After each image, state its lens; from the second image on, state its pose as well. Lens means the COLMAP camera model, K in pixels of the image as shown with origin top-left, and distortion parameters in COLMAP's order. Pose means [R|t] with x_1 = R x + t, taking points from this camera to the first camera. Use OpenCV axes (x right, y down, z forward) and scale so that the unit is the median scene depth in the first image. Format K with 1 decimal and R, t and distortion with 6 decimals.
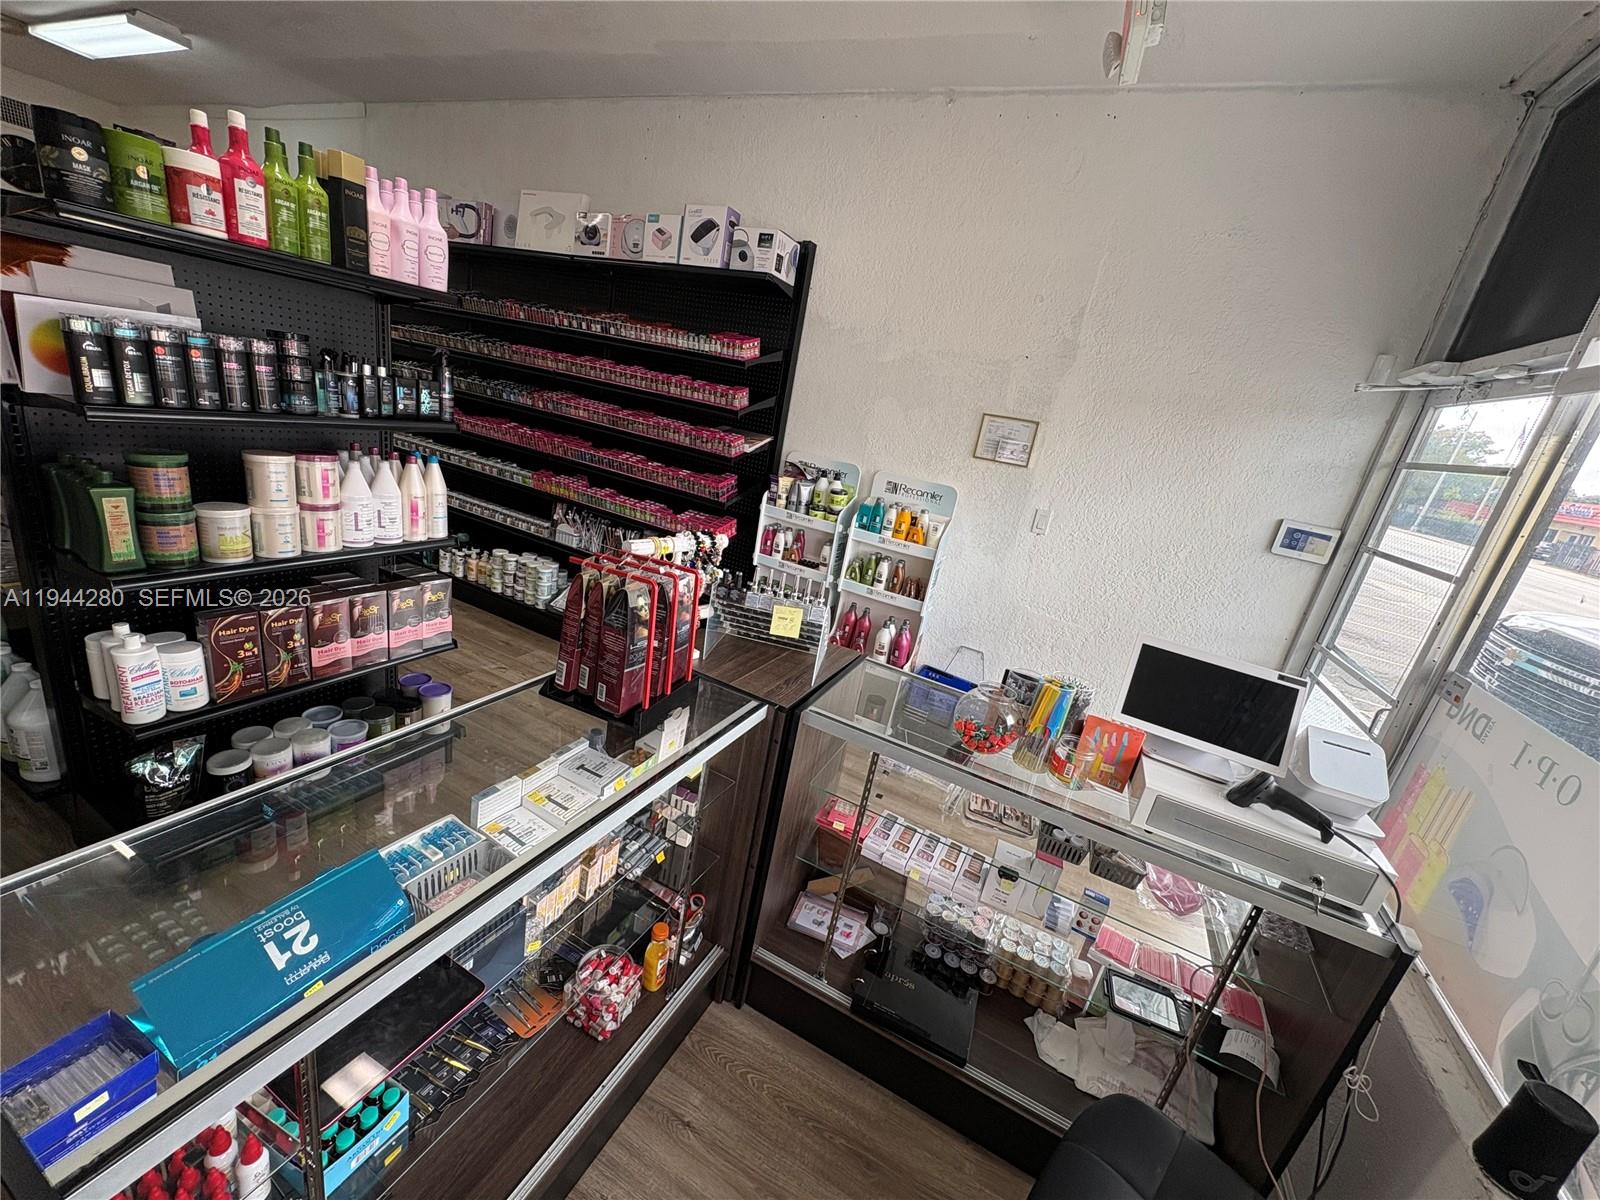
lens RADIAL K [[634.7, 0, 795.3], [0, 634.7, 601.1], [0, 0, 1]] dist [-0.000135, -0.000381]
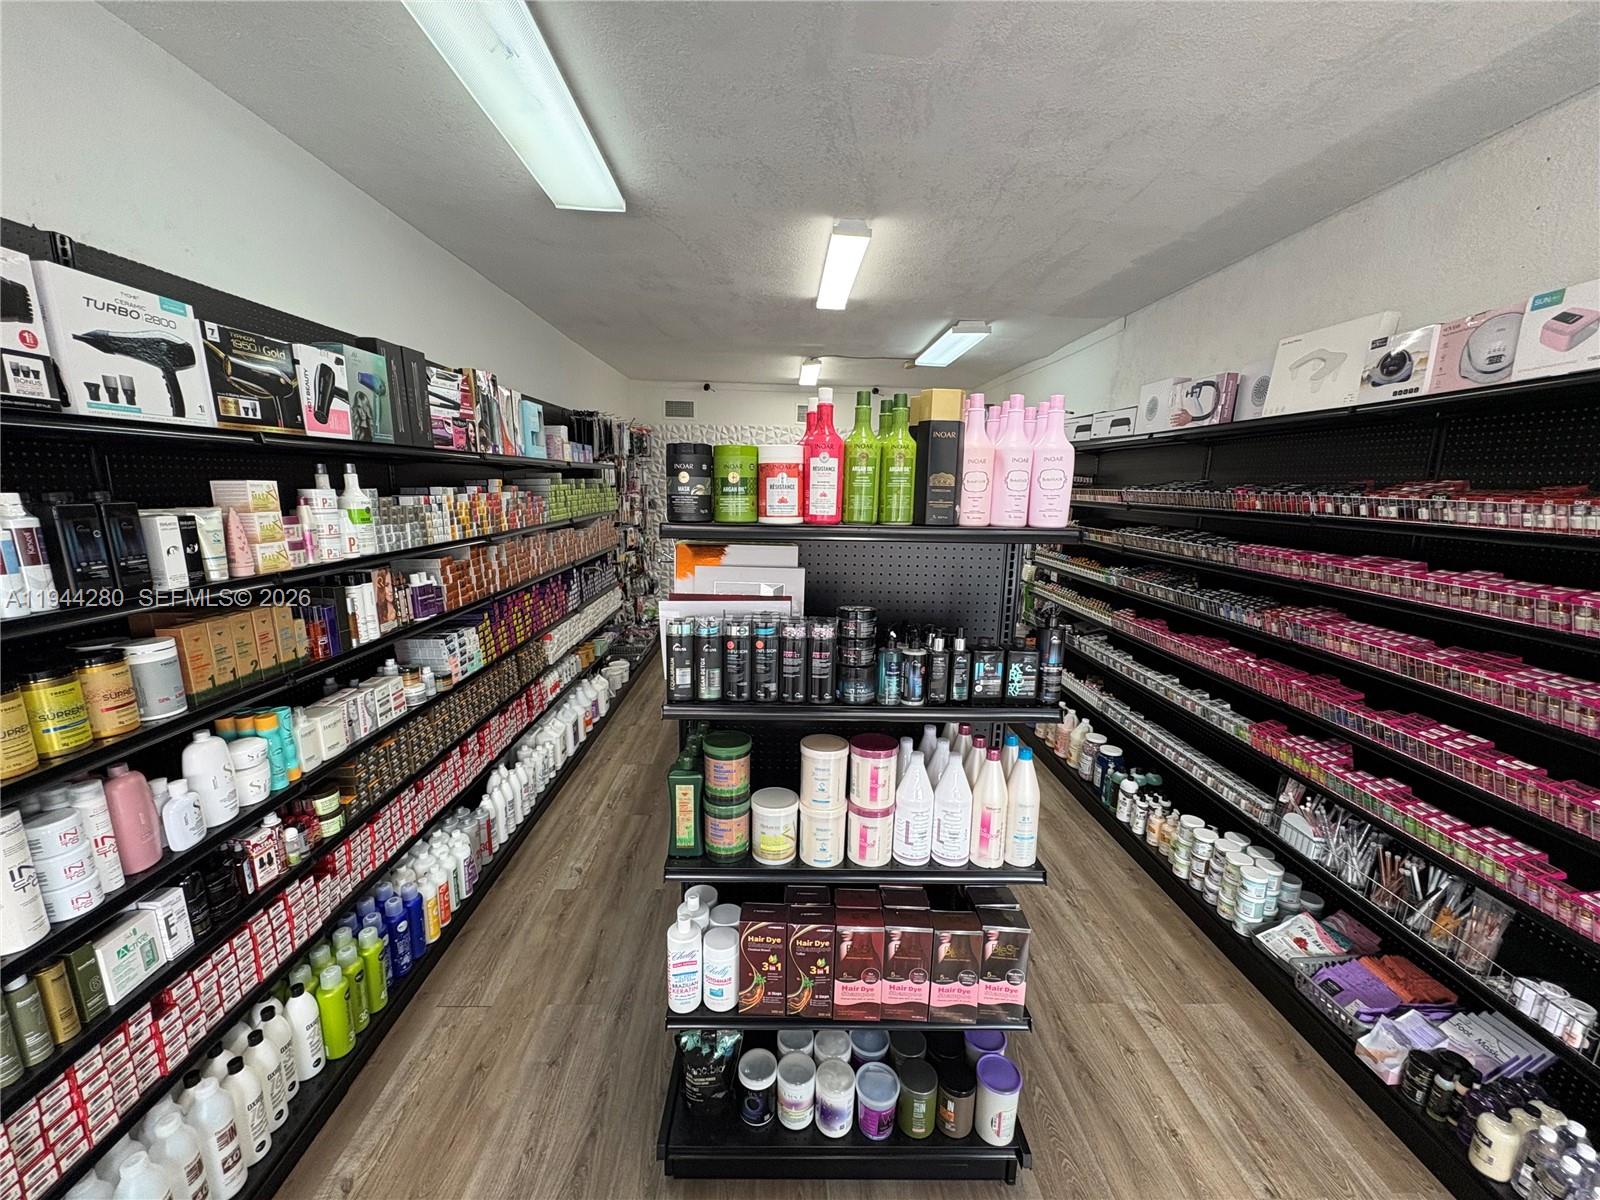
lens RADIAL K [[634.7, 0, 795.3], [0, 634.7, 601.1], [0, 0, 1]] dist [-0.000135, -0.000381]
pose [[0.464154, -0.004806, -0.885741, -0.050351], [-0.213447, 0.969909, -0.117116, -0.169390], [0.859652, 0.243419, 0.449161, 0.293565]]
